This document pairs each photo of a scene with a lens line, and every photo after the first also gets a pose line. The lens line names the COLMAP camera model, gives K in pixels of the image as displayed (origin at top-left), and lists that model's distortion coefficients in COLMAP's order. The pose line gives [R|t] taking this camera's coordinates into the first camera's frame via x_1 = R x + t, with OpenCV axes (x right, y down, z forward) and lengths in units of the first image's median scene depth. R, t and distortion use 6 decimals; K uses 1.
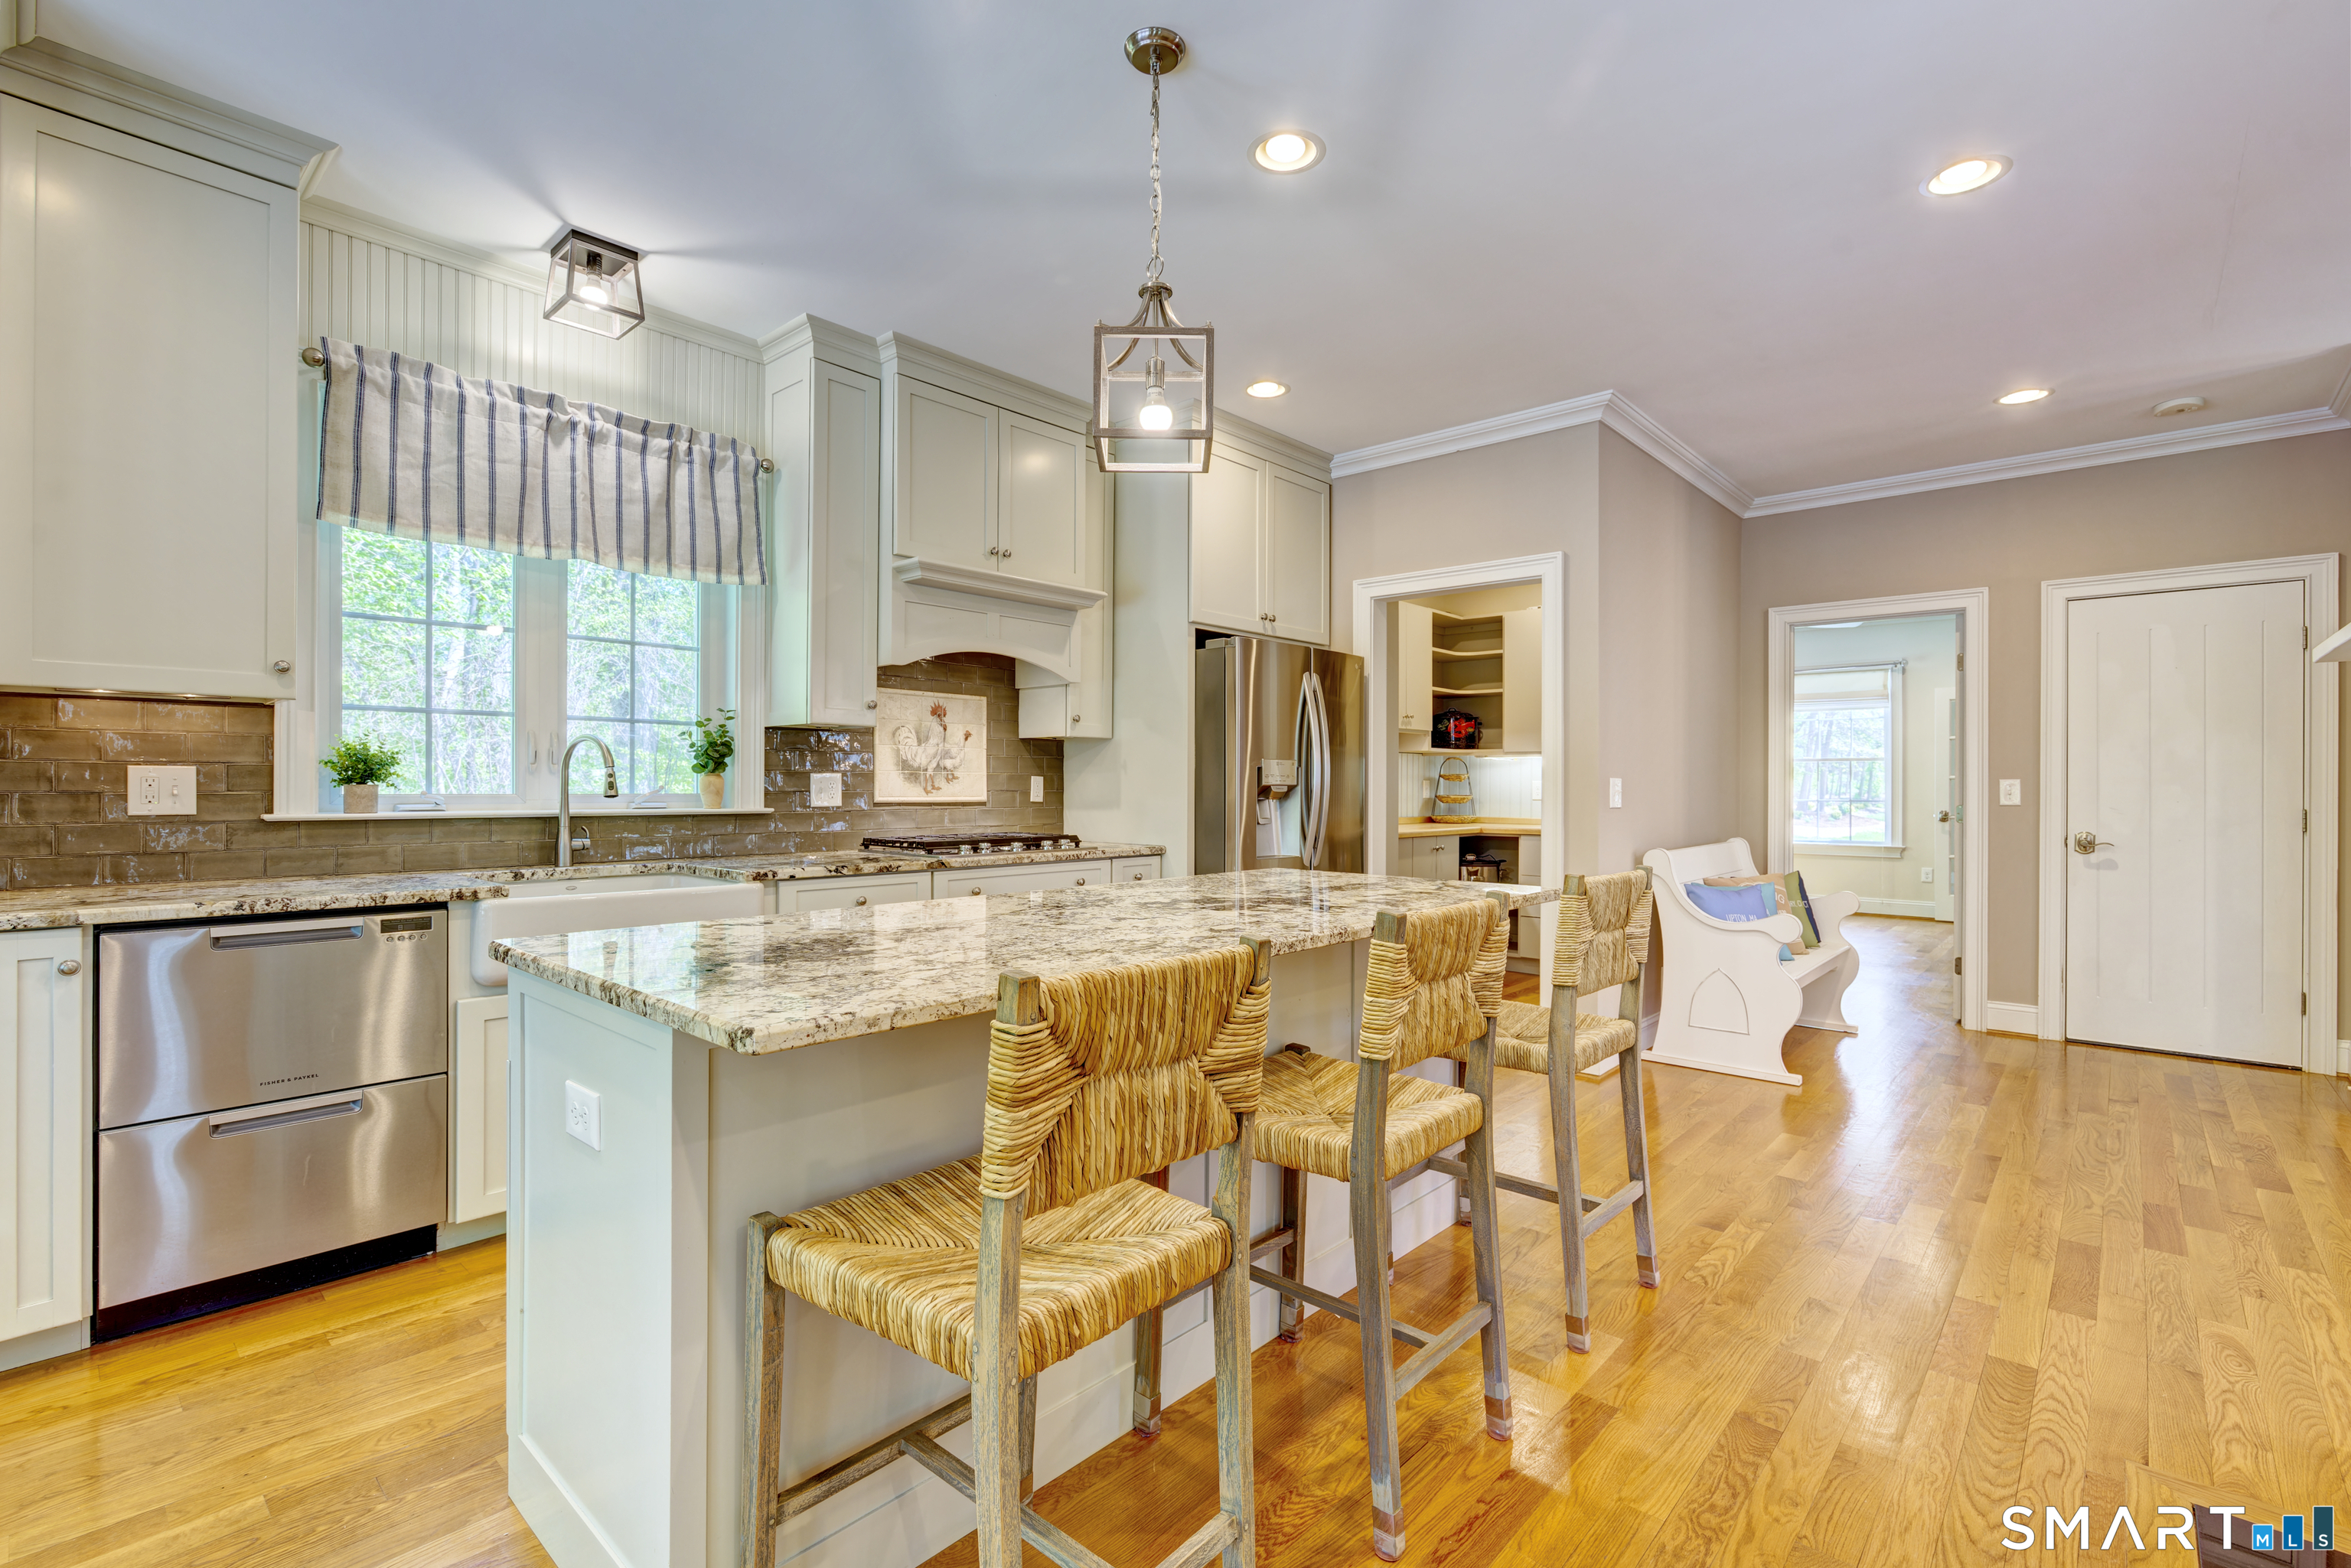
lens RADIAL K [[1061.0, 0, 1172.9], [0, 1061.0, 786.9], [0, 0, 1]] dist [-0.006463, 0.001335]
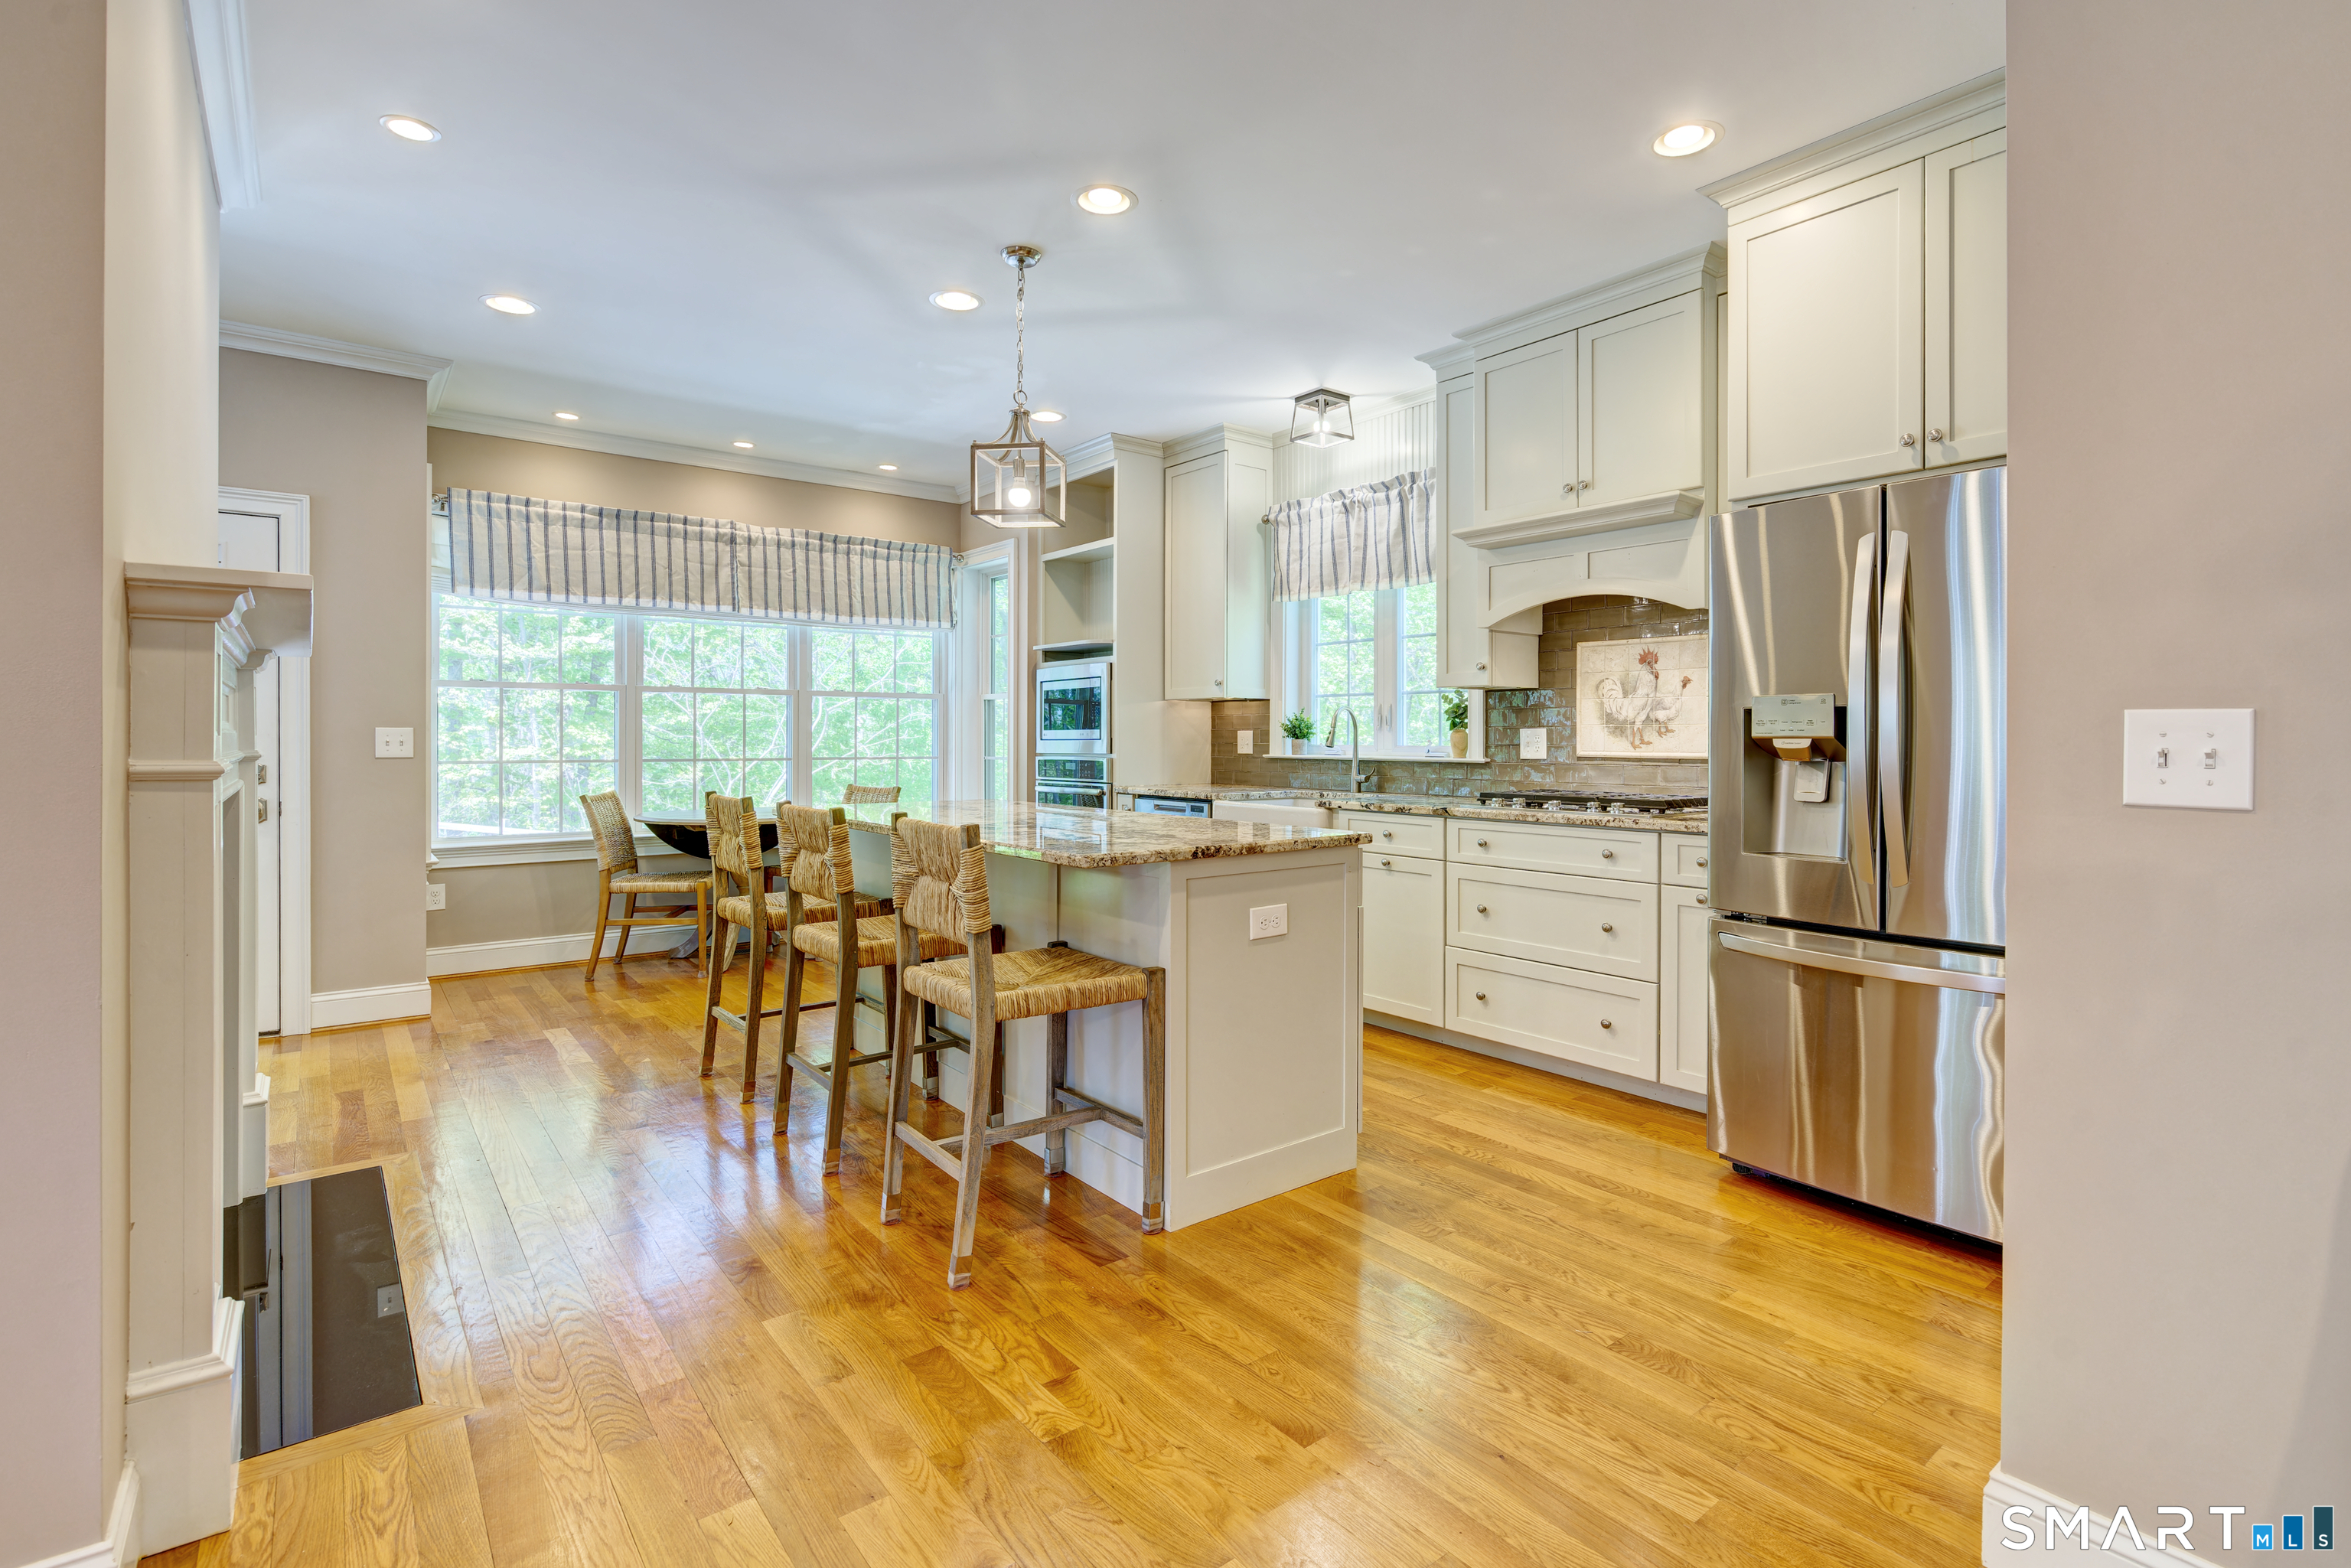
lens RADIAL K [[1122.2, 0, 1214.2], [0, 1122.2, 736.8], [0, 0, 1]] dist [-0.001816, 0.000412]
pose [[-0.156285, -0.004240, -0.987703, 0.881607], [-0.002593, 0.999989, -0.003882, 0.001060], [0.987709, 0.001955, -0.156294, 0.873436]]
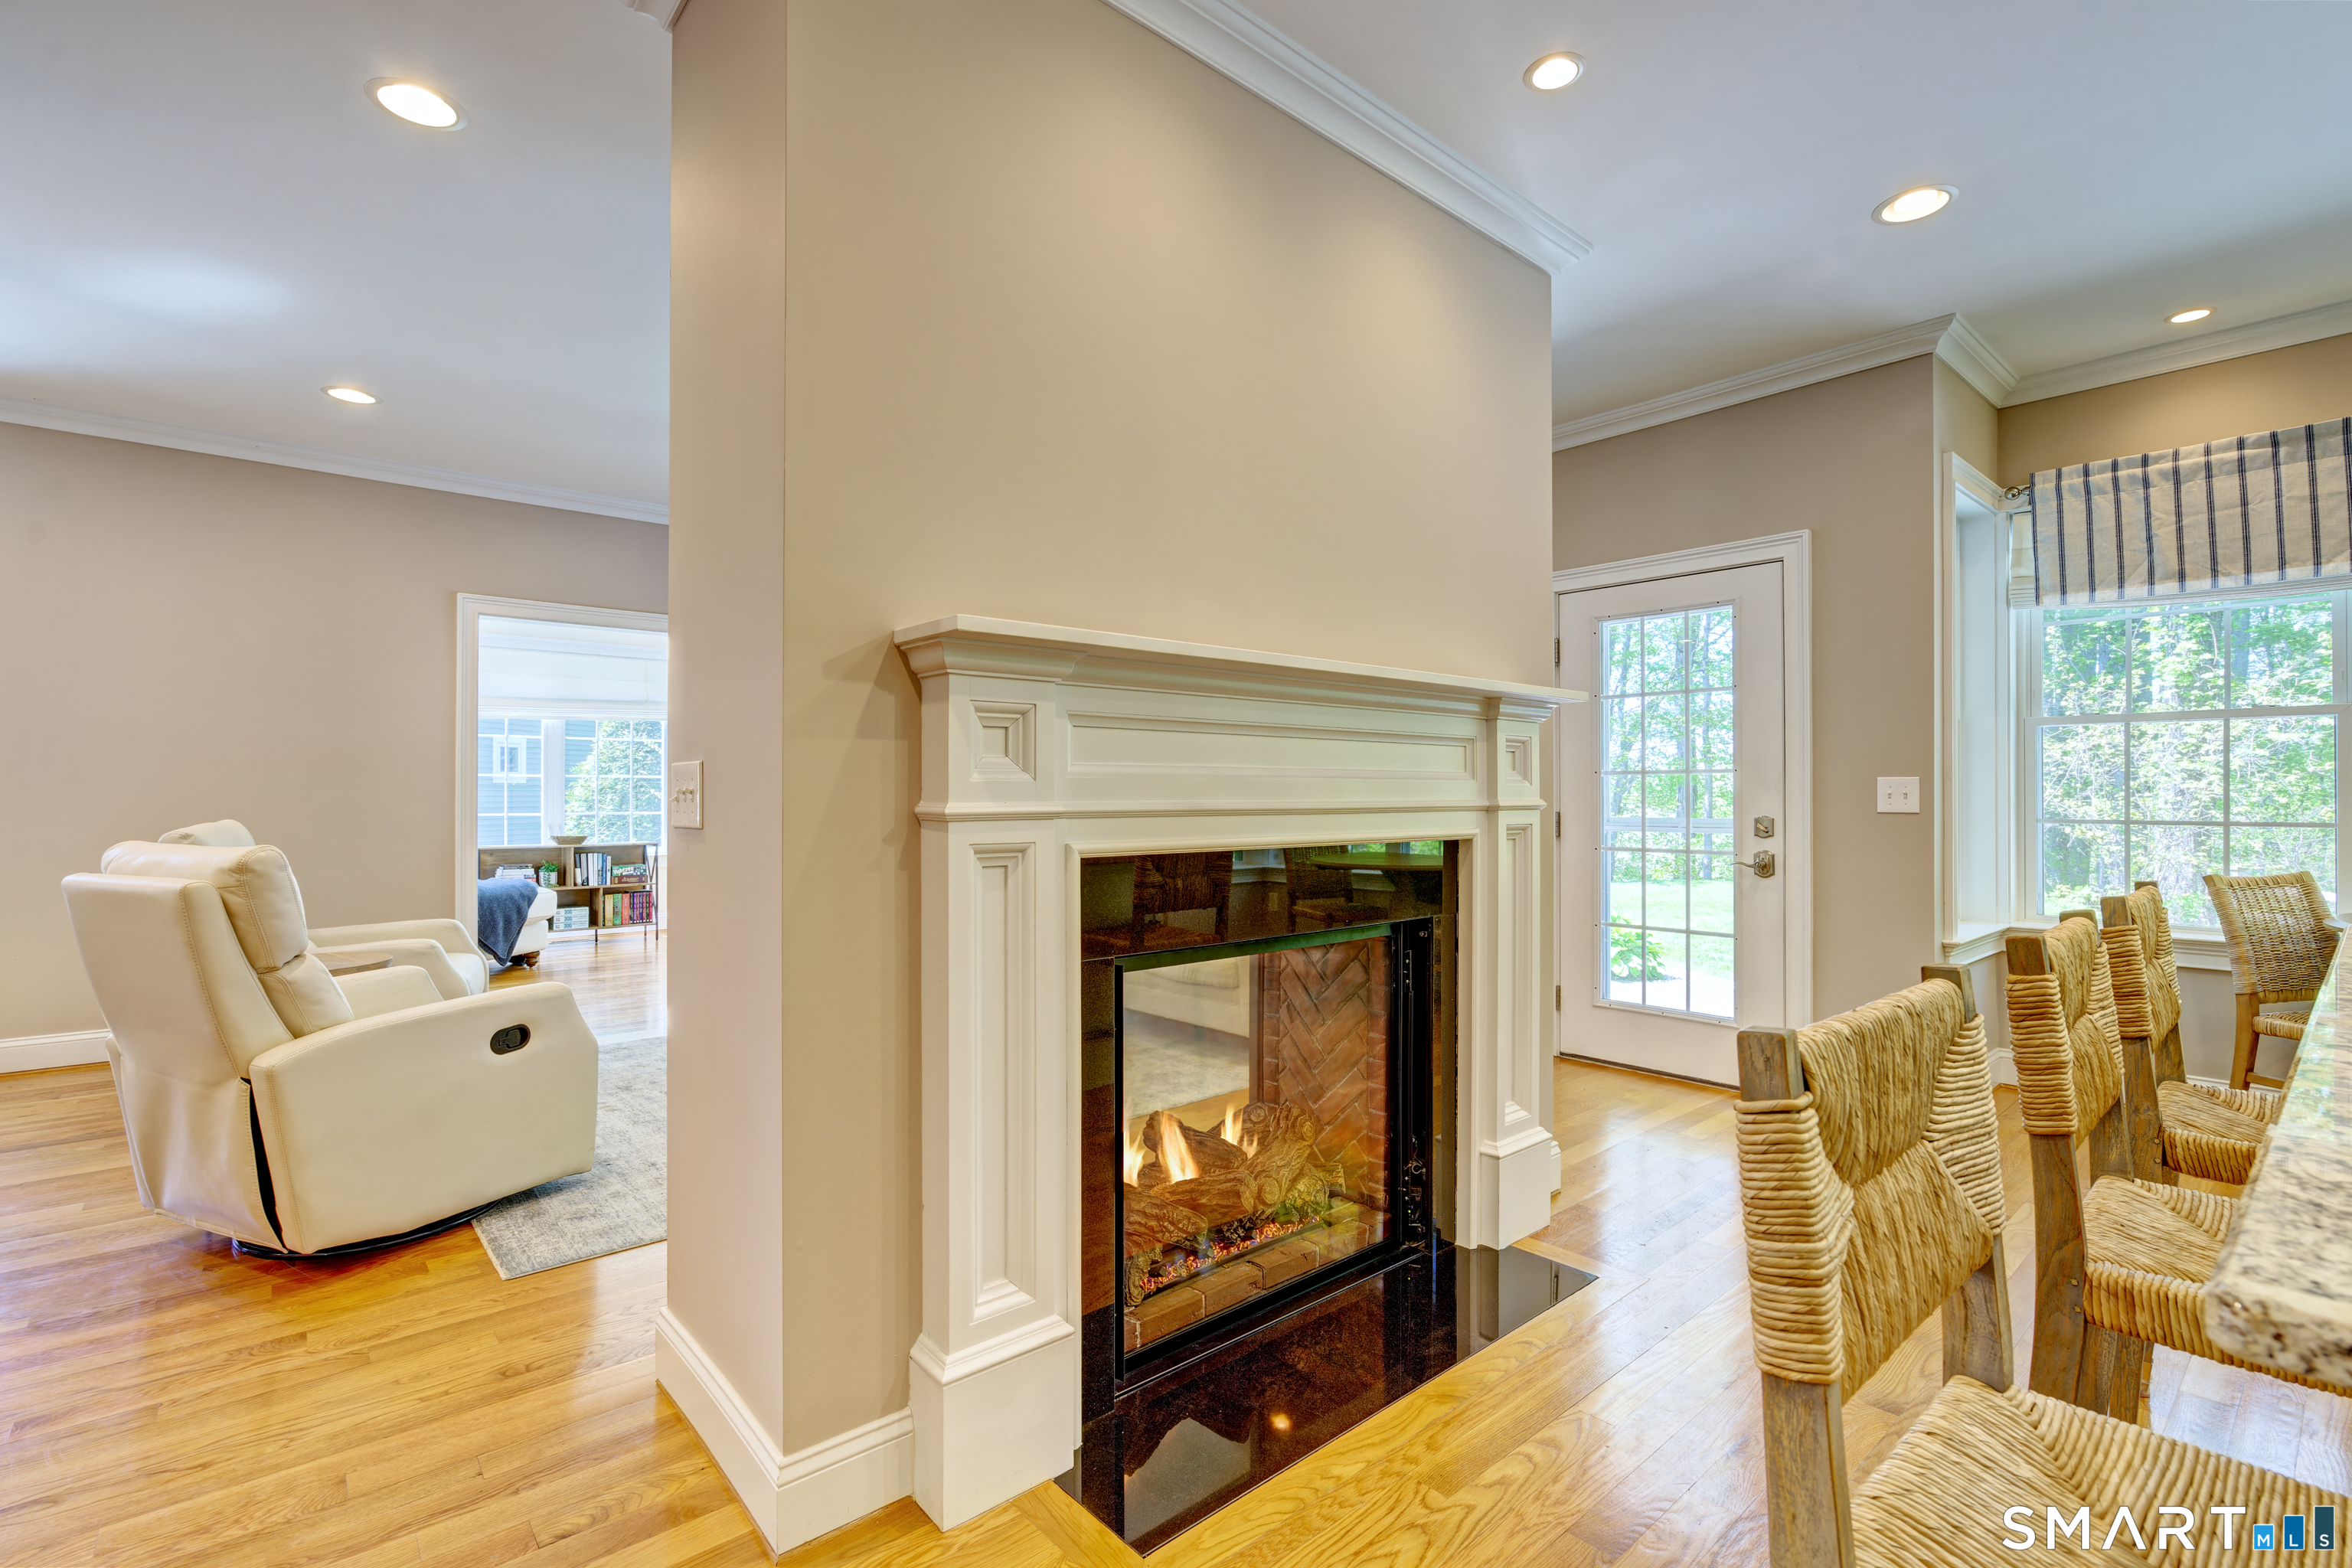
lens RADIAL K [[1061.5, 0, 1173.4], [0, 1061.5, 786.9], [0, 0, 1]] dist [-0.006463, 0.001335]
pose [[-0.992616, -0.002243, 0.121282, 0.373835], [-0.003014, 0.999976, -0.006174, 0.005308], [-0.121266, -0.006494, -0.992599, 0.847413]]
